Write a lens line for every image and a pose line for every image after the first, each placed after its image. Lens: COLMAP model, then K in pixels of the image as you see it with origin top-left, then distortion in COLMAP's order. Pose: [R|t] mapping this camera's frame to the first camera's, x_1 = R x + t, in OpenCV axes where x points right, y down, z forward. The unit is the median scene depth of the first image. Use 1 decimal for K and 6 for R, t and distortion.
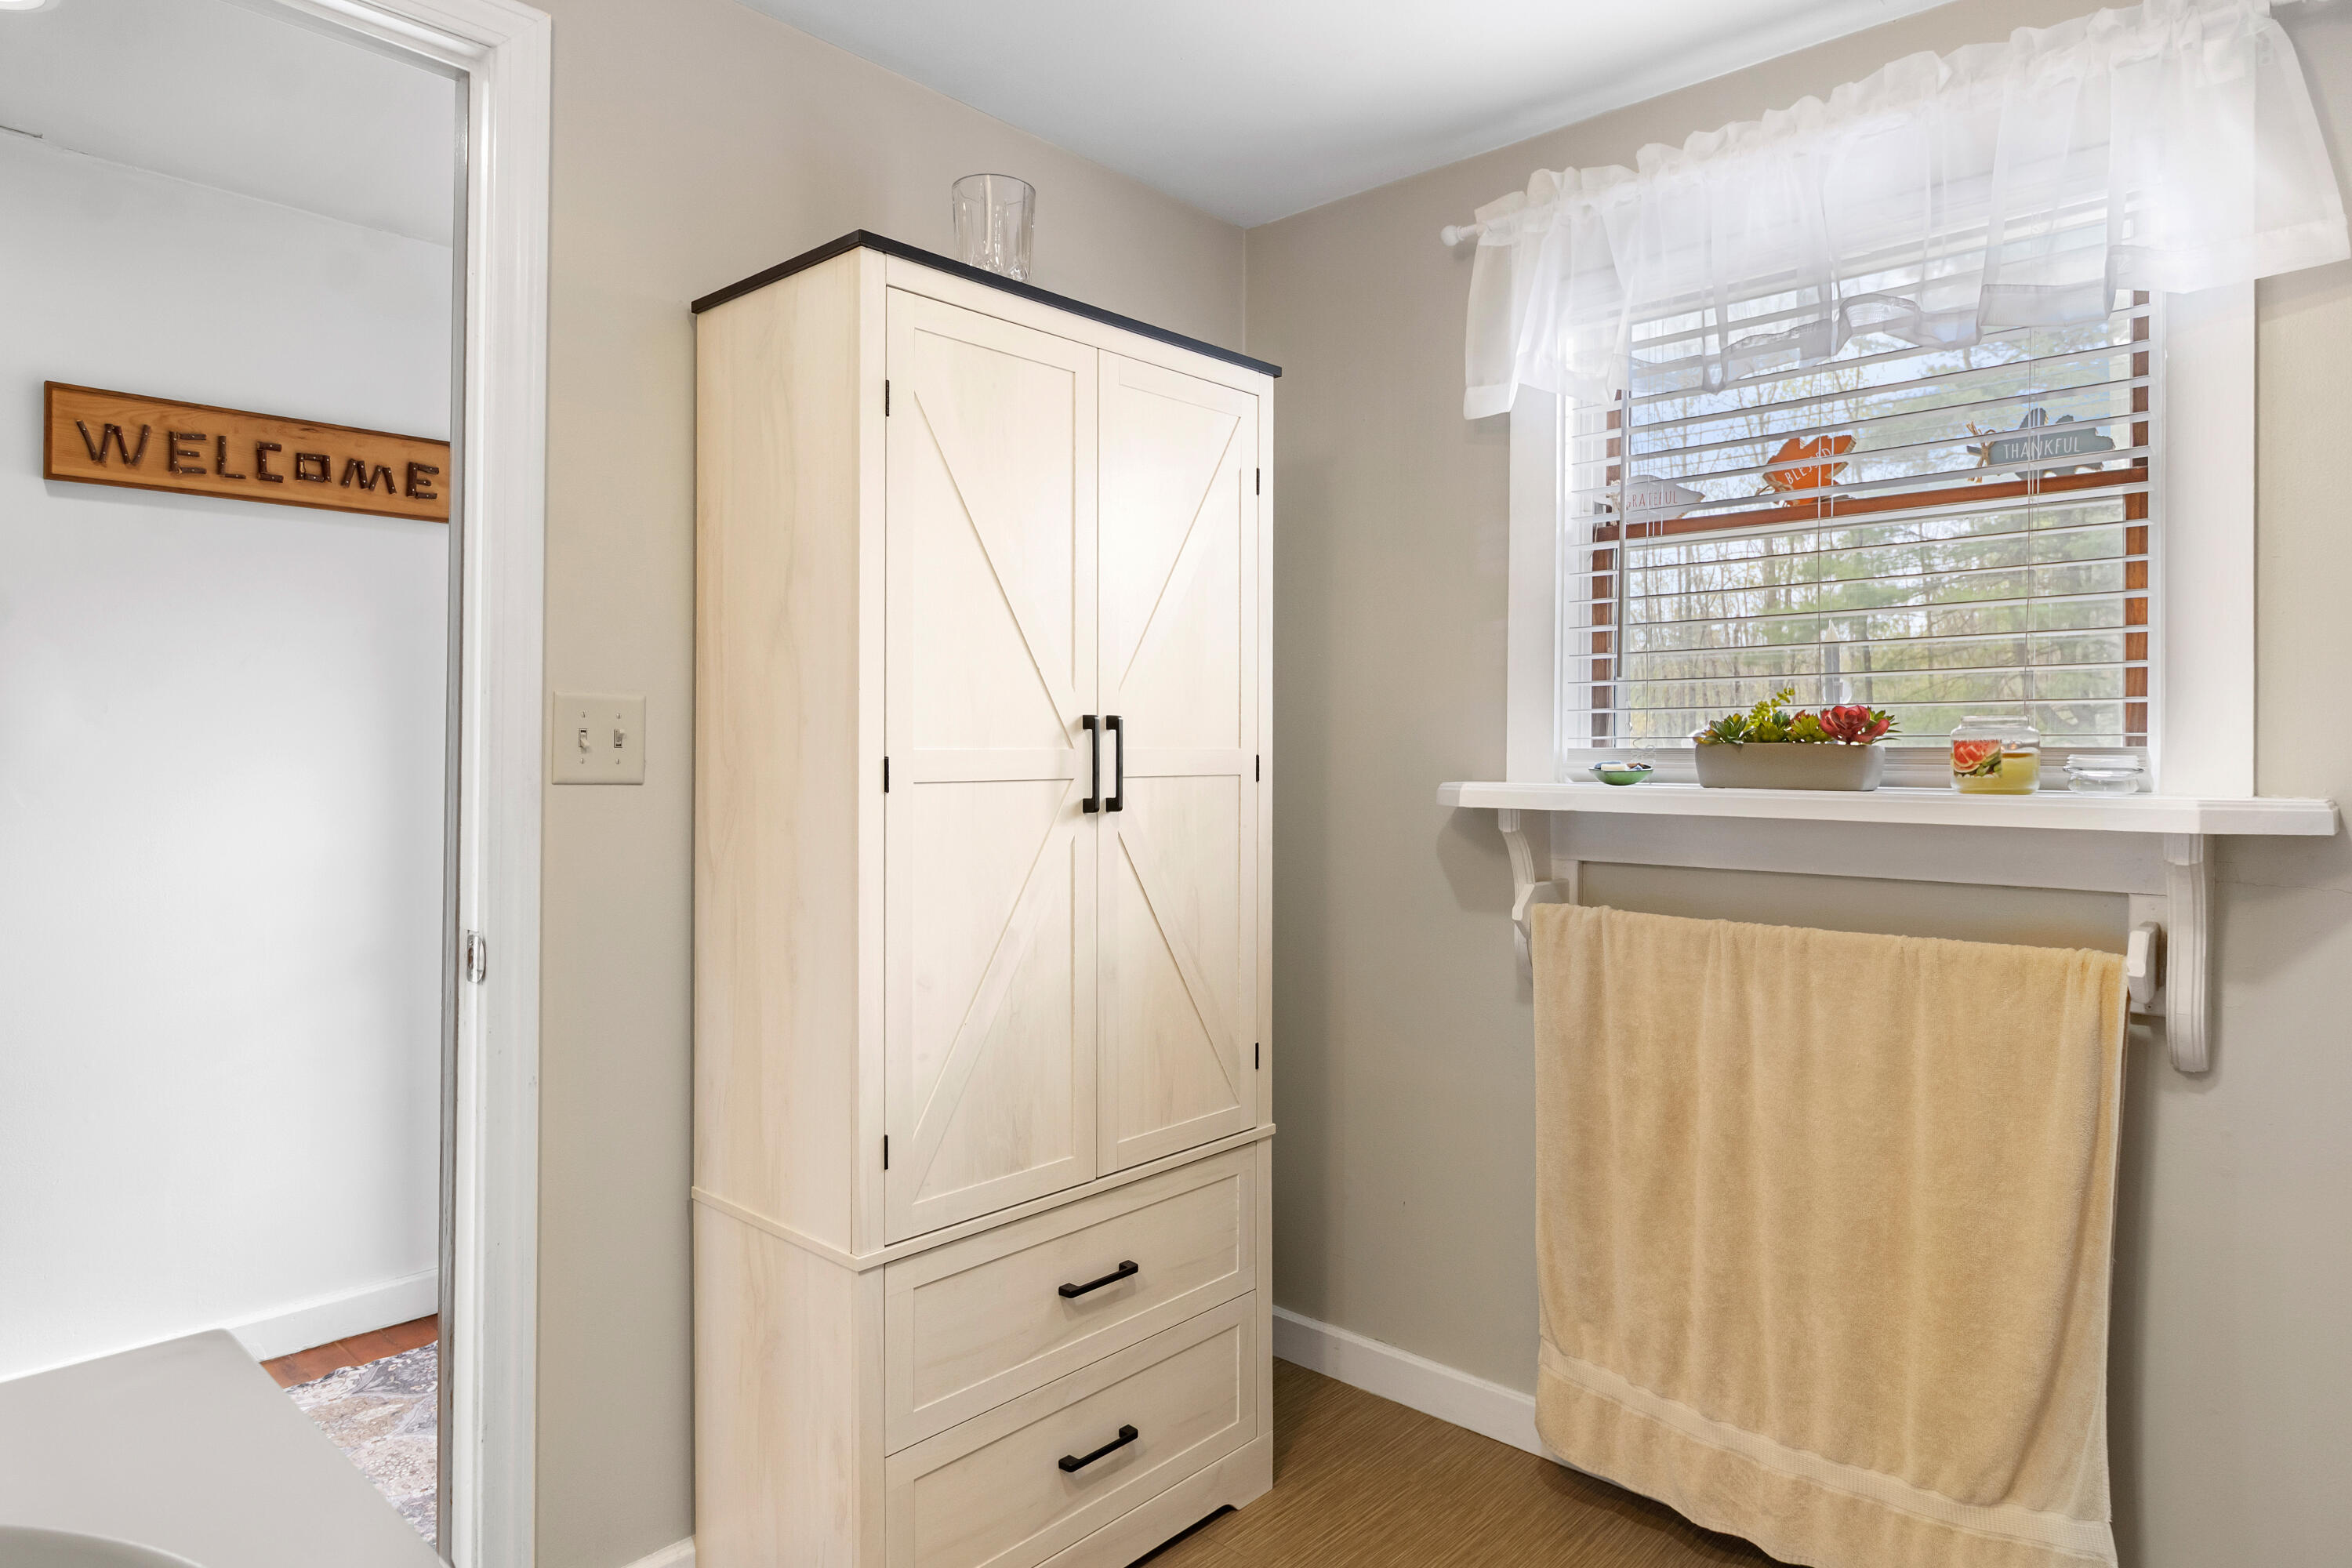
lens RADIAL K [[1365.4, 0, 1173.8], [0, 1365.4, 770.5], [0, 0, 1]] dist [0.000466, 0.000042]
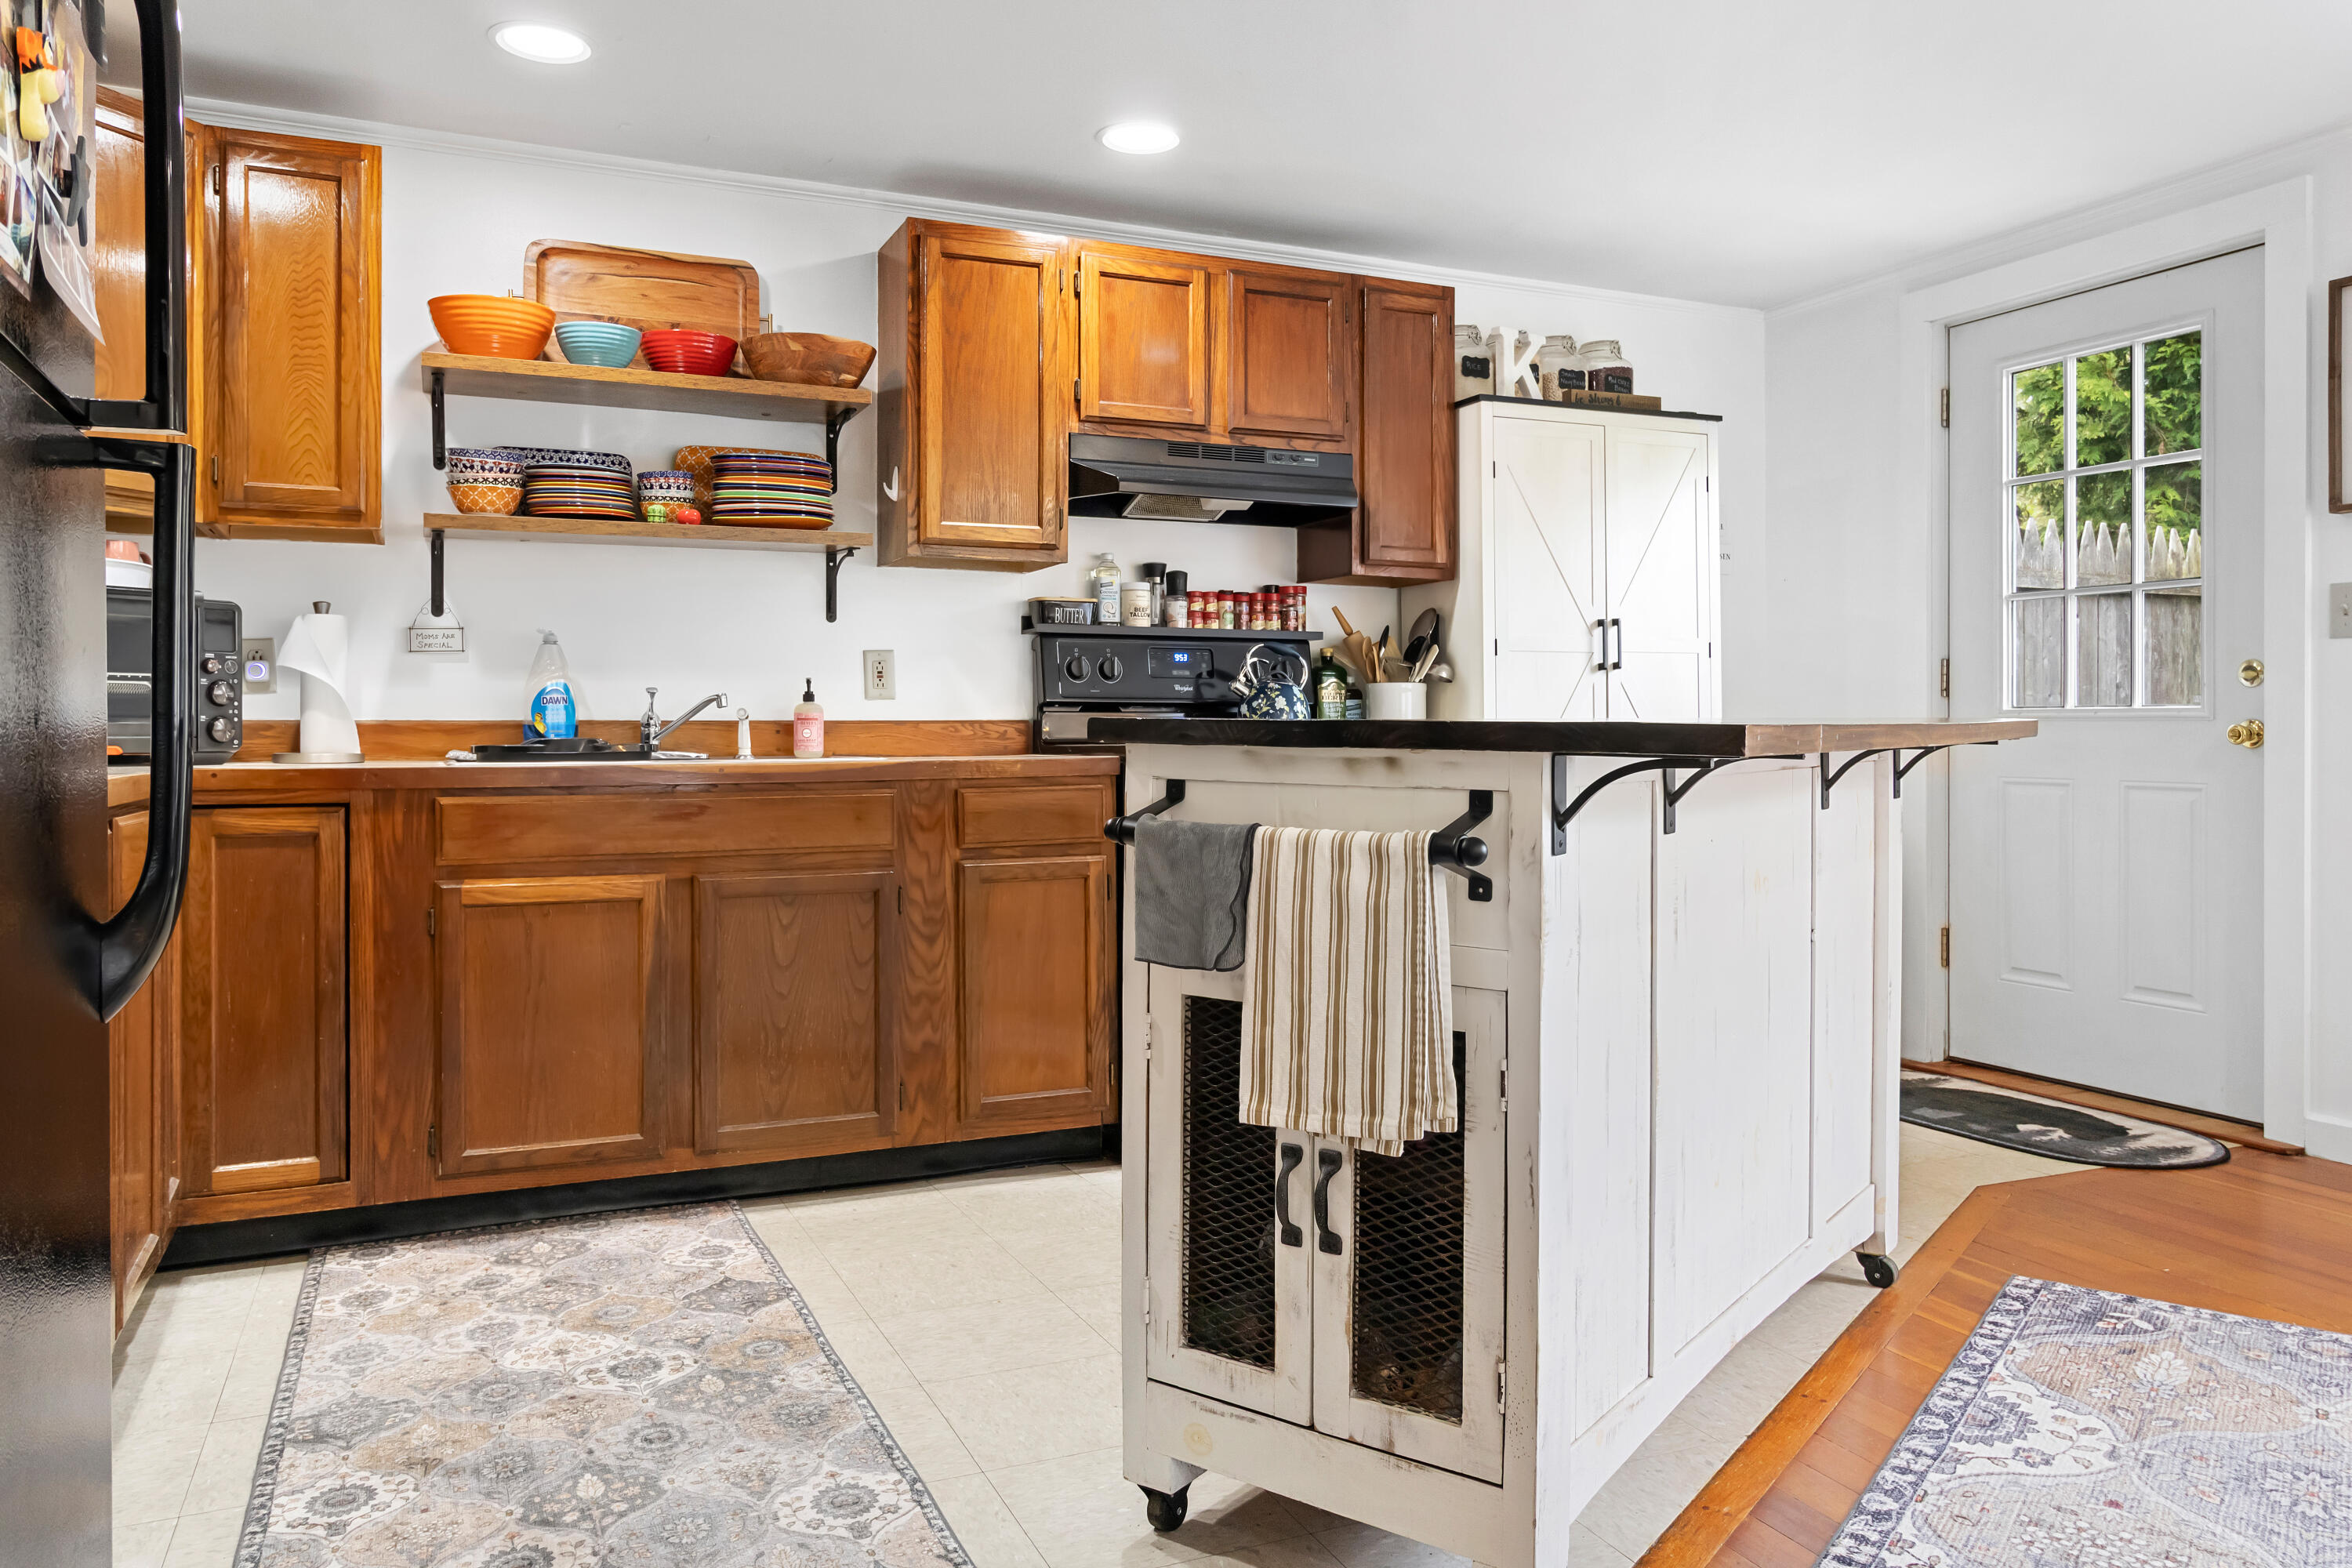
lens RADIAL K [[1643.4, 0, 1176.1], [0, 1643.4, 723.4], [0, 0, 1]] dist [-0.004491, 0.002288]
pose [[0.916103, -0.007571, -0.400872, 0.315108], [0.007699, 0.999970, -0.001290, 0.104007], [0.400870, -0.001905, 0.916133, -1.363959]]
